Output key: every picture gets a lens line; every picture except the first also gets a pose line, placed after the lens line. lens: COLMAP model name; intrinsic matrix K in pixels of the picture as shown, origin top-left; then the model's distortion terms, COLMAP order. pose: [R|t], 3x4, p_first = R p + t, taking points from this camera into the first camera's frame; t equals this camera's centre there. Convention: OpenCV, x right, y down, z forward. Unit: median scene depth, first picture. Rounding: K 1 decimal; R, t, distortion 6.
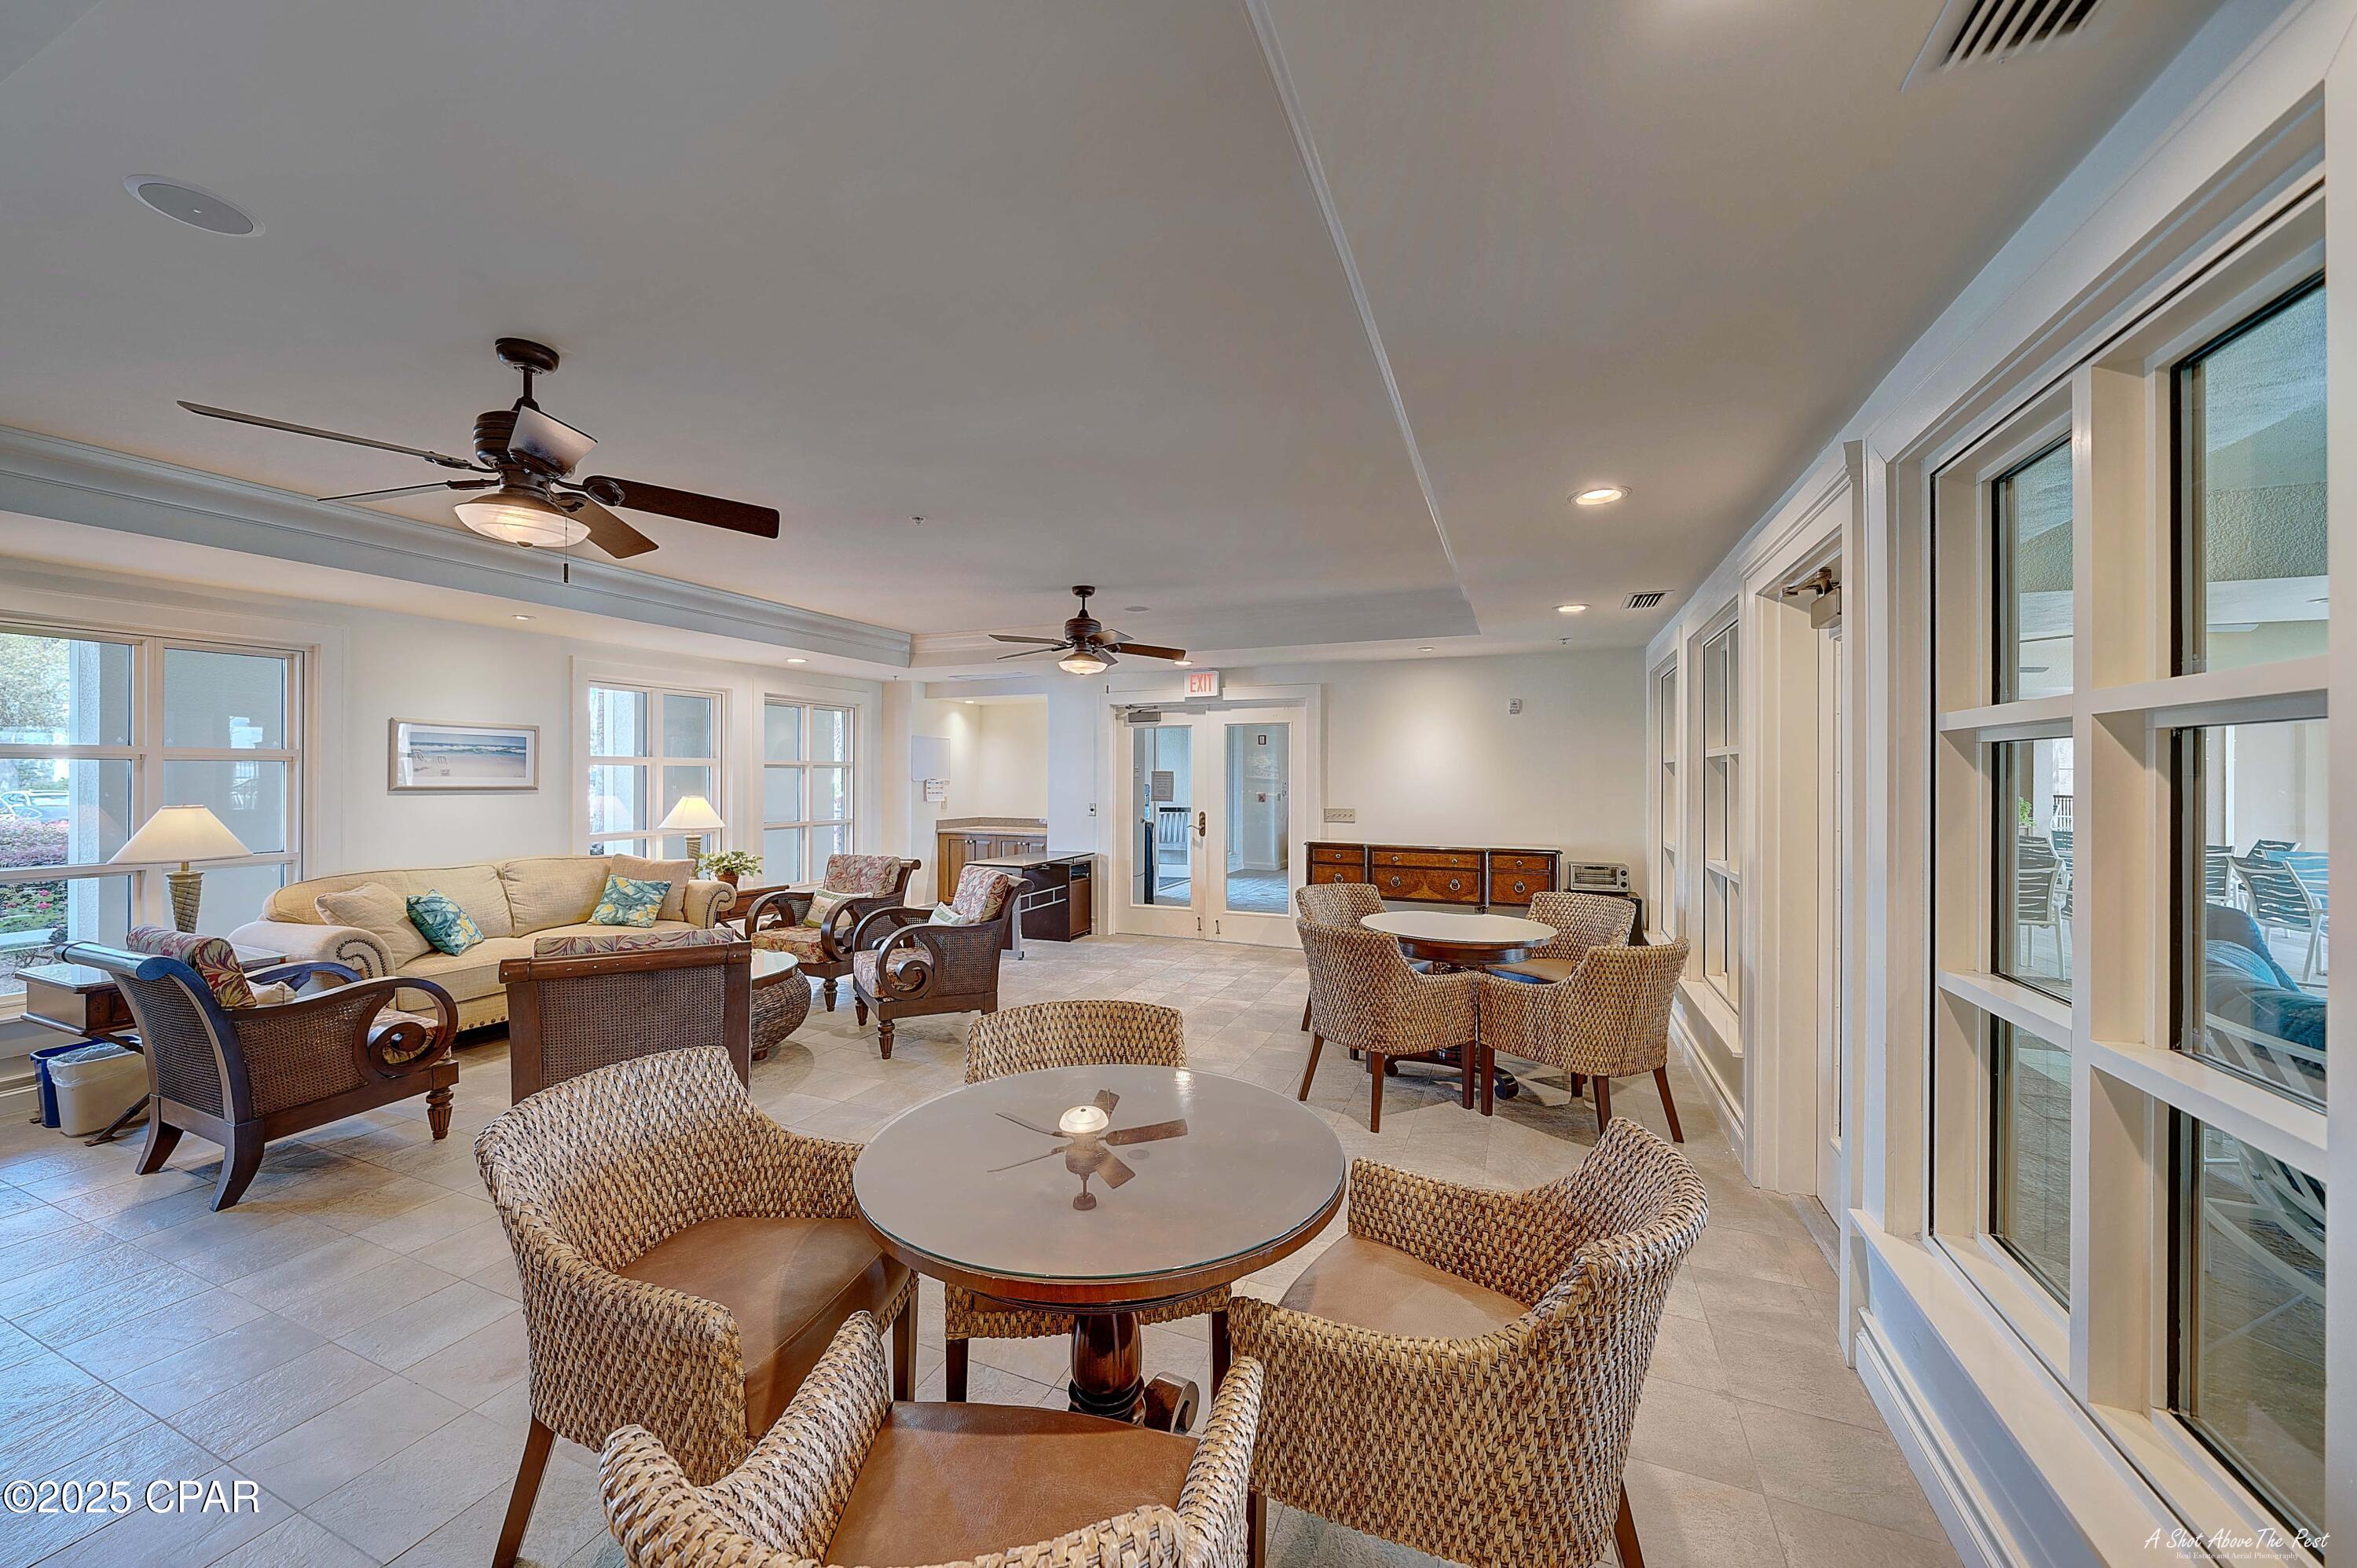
lens RADIAL K [[863.2, 0, 1178.5], [0, 863.2, 784.0], [0, 0, 1]] dist [0.000508, 0.000066]
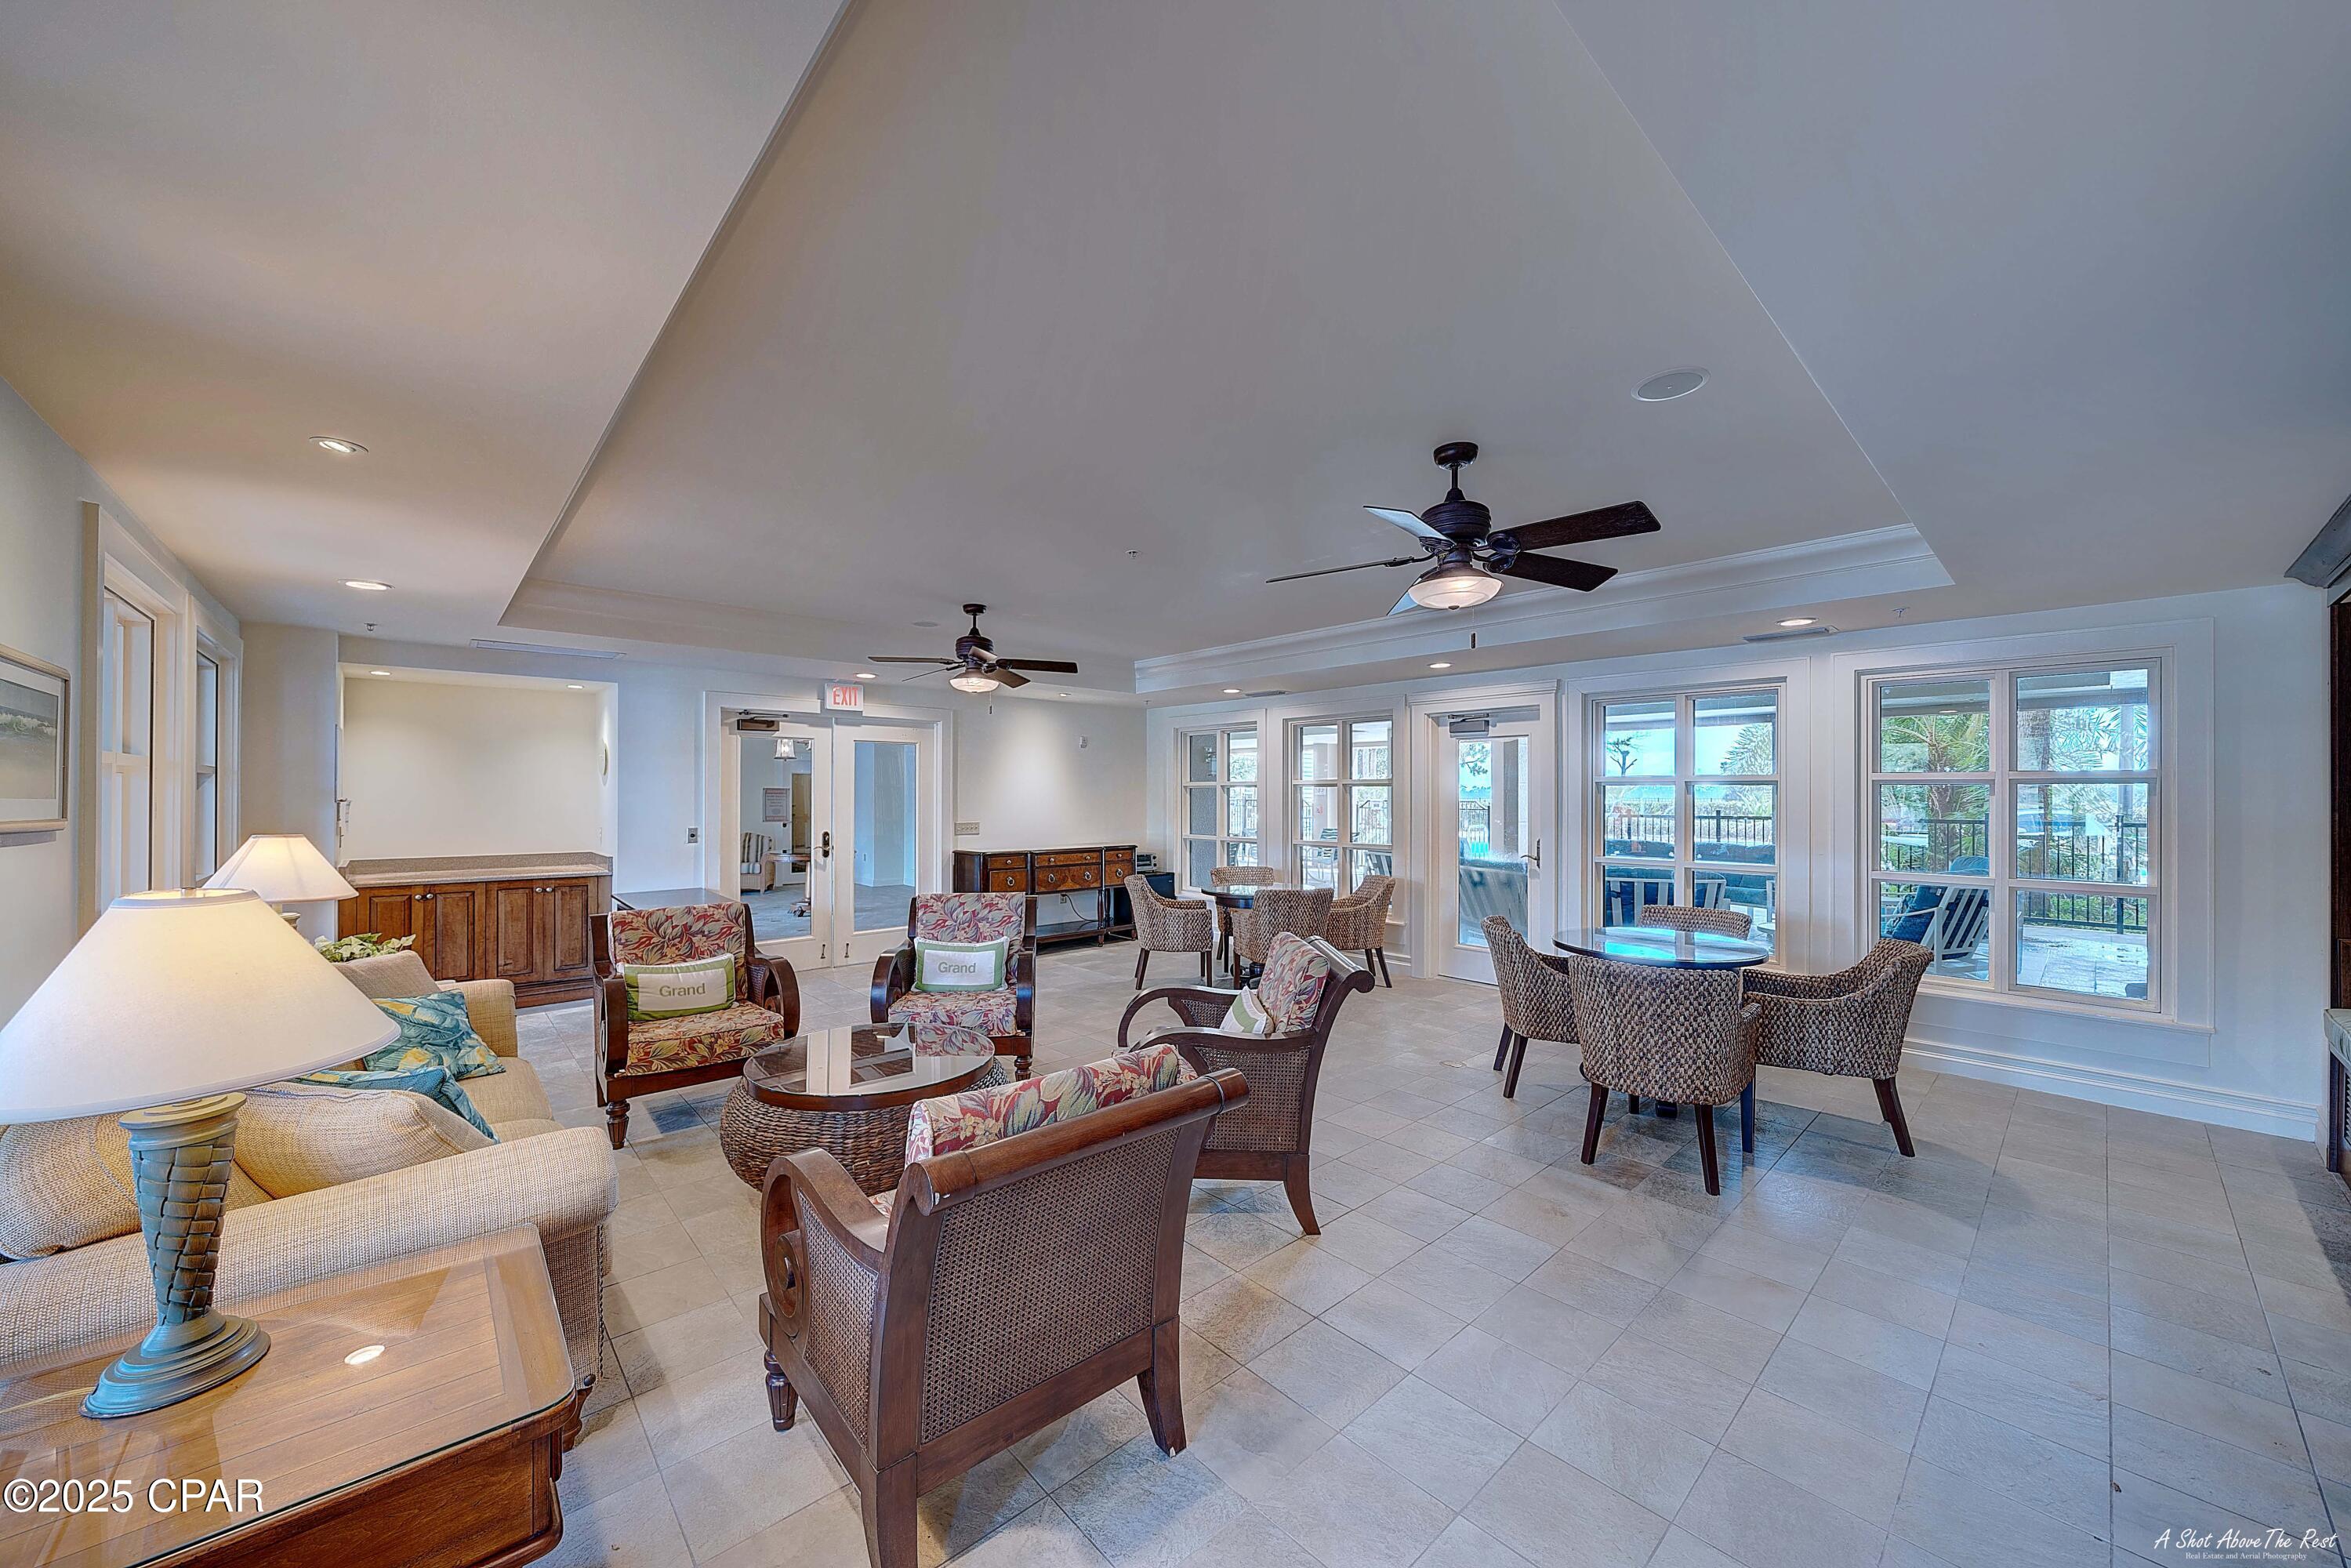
lens RADIAL K [[839.6, 0, 1165.7], [0, 839.6, 797.0], [0, 0, 1]] dist [-0.000029, 0.000003]
pose [[0.426898, -0.002152, 0.904297, -0.668342], [0.006144, 0.999981, -0.000520, -0.002726], [-0.904279, 0.005778, 0.426903, 0.287117]]
